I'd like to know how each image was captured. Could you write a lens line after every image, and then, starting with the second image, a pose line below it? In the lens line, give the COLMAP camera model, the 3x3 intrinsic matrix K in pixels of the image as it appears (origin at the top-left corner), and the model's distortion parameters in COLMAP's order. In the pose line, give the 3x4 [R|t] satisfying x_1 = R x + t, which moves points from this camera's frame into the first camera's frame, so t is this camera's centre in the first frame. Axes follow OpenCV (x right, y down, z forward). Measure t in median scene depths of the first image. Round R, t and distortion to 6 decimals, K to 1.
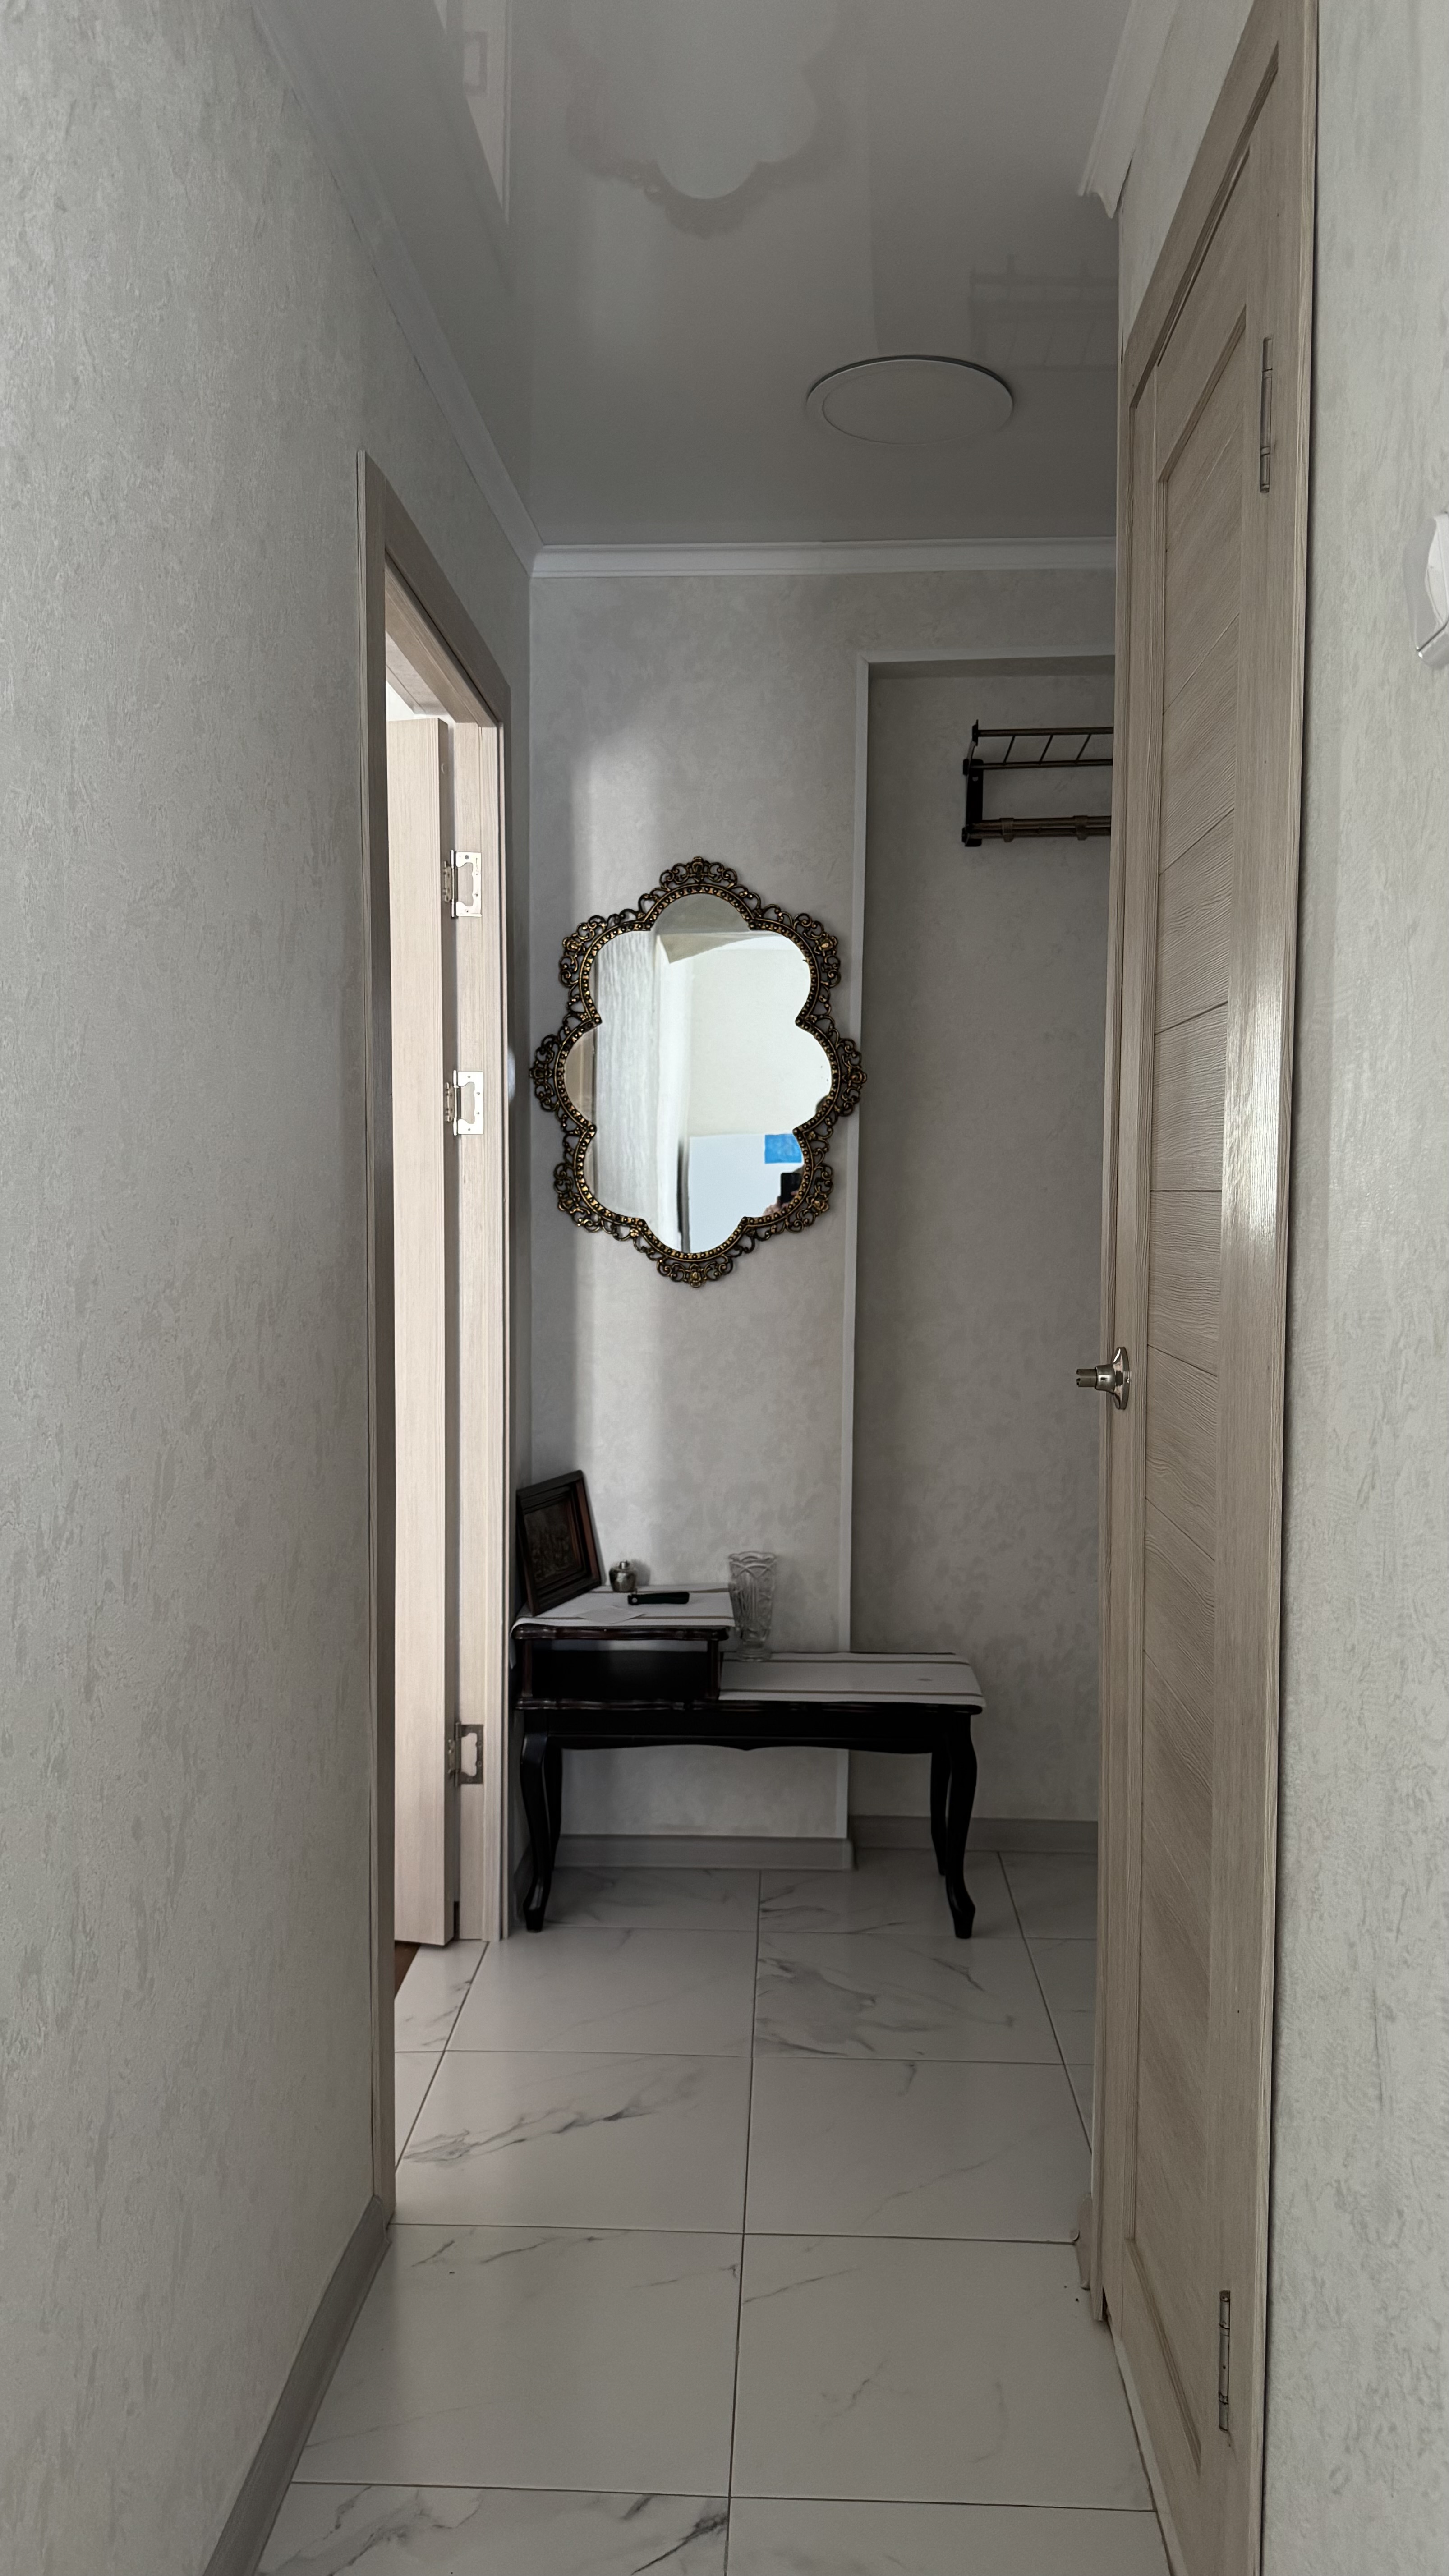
lens RADIAL K [[1785.6, 0, 724.5], [0, 1785.6, 1288.0], [0, 0, 1]] dist [0.185654, -0.293224]
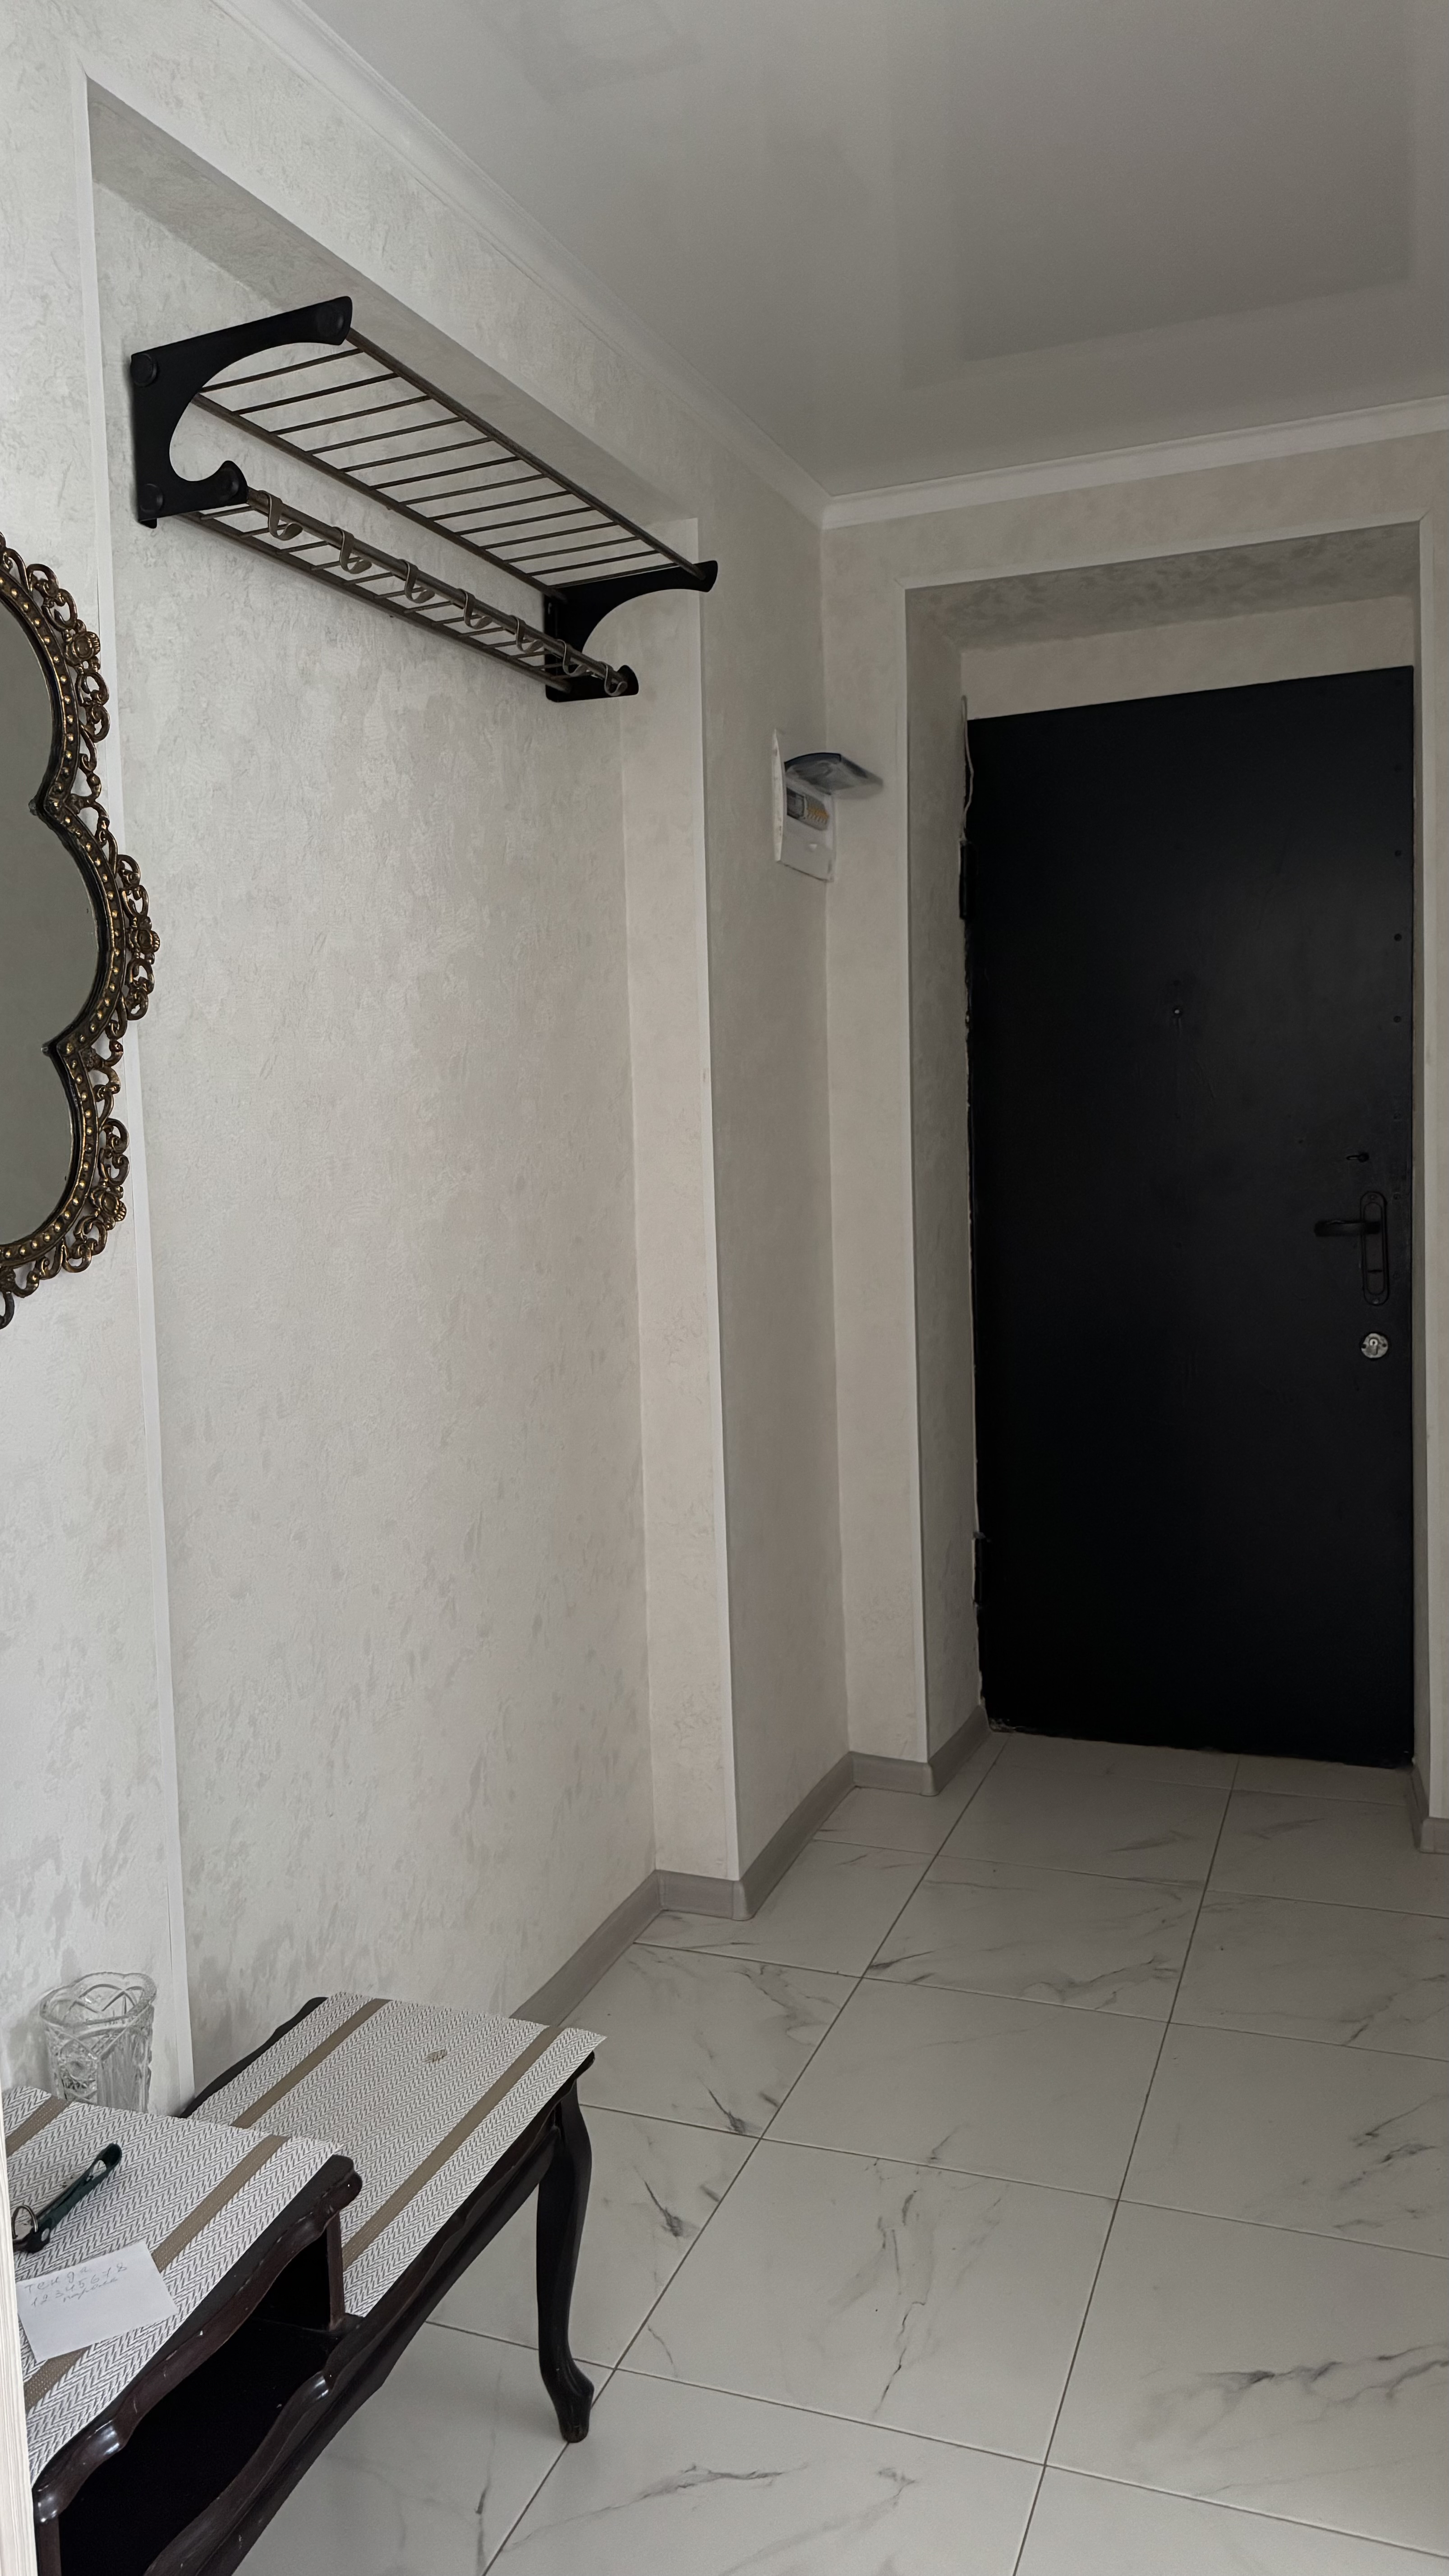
lens RADIAL K [[1785.6, 0, 724.5], [0, 1785.6, 1288.0], [0, 0, 1]] dist [0.185654, -0.293224]
pose [[0.329870, -0.100296, 0.938683, -0.339679], [0.088806, 0.993228, 0.074916, -0.045986], [-0.939840, 0.058648, 0.336543, 0.678617]]
